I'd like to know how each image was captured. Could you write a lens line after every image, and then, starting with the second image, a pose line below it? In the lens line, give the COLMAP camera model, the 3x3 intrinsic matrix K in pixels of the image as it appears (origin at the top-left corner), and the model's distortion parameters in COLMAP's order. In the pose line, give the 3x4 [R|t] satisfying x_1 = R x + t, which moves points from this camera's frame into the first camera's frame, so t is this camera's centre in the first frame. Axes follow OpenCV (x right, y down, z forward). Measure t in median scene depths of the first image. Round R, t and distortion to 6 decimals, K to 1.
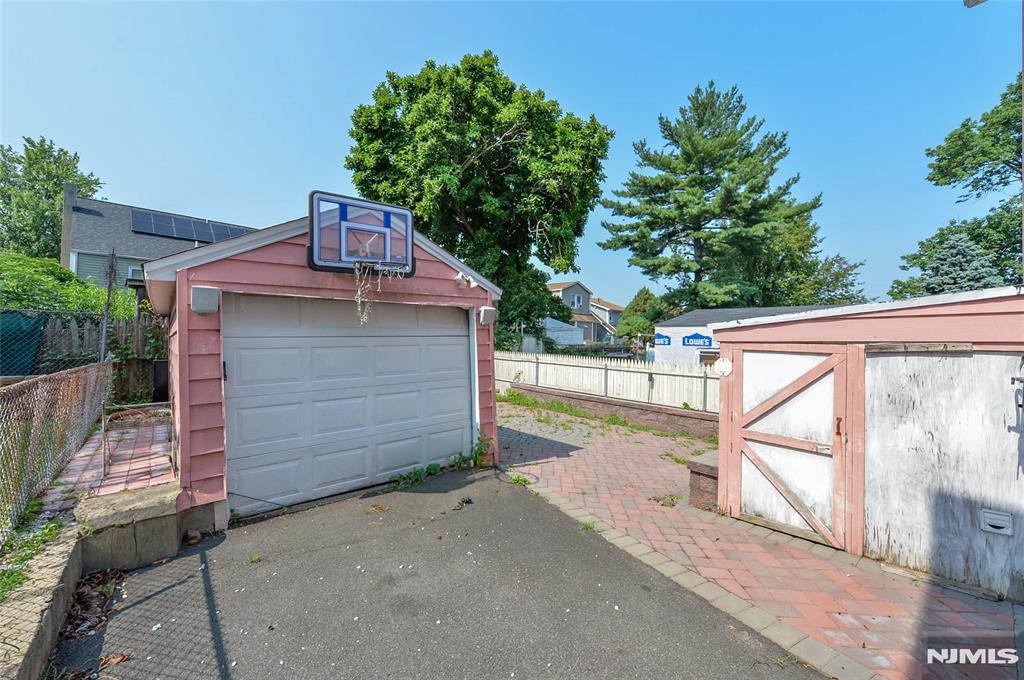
lens RADIAL K [[405.7, 0, 512.0], [0, 405.7, 340.0], [0, 0, 1]] dist [-0.013320, -0.000100]
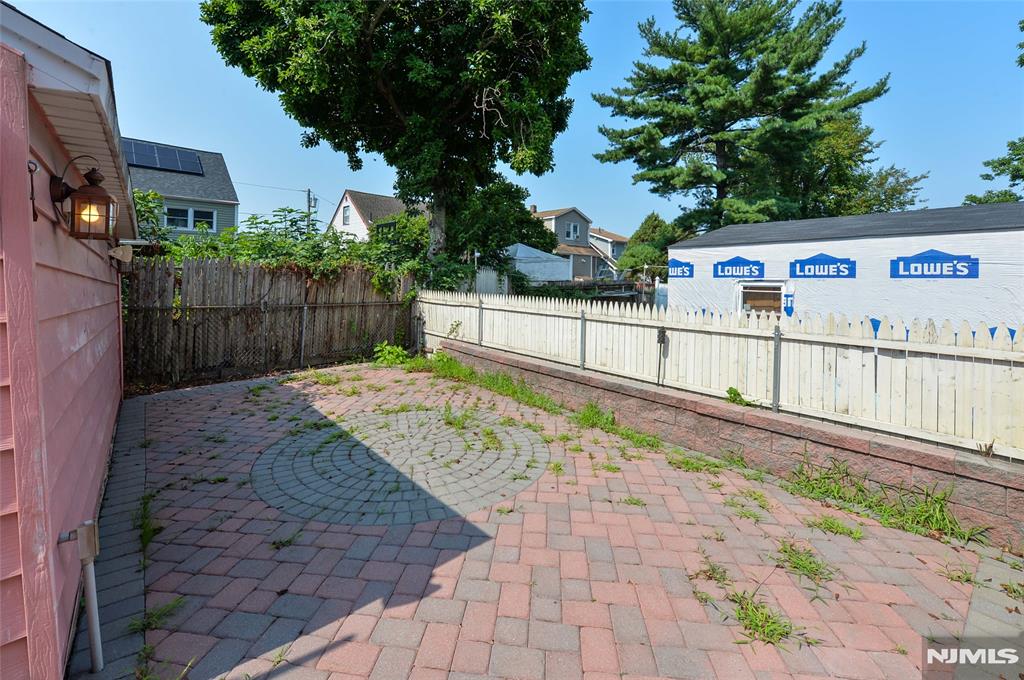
lens RADIAL K [[434.0, 0, 506.8], [0, 434.0, 300.2], [0, 0, 1]] dist [-0.012780, -0.000191]
pose [[0.999824, -0.015146, -0.011090, 0.058484], [0.015652, 0.998770, 0.047047, 0.006394], [0.010364, -0.047213, 0.998831, 0.174003]]
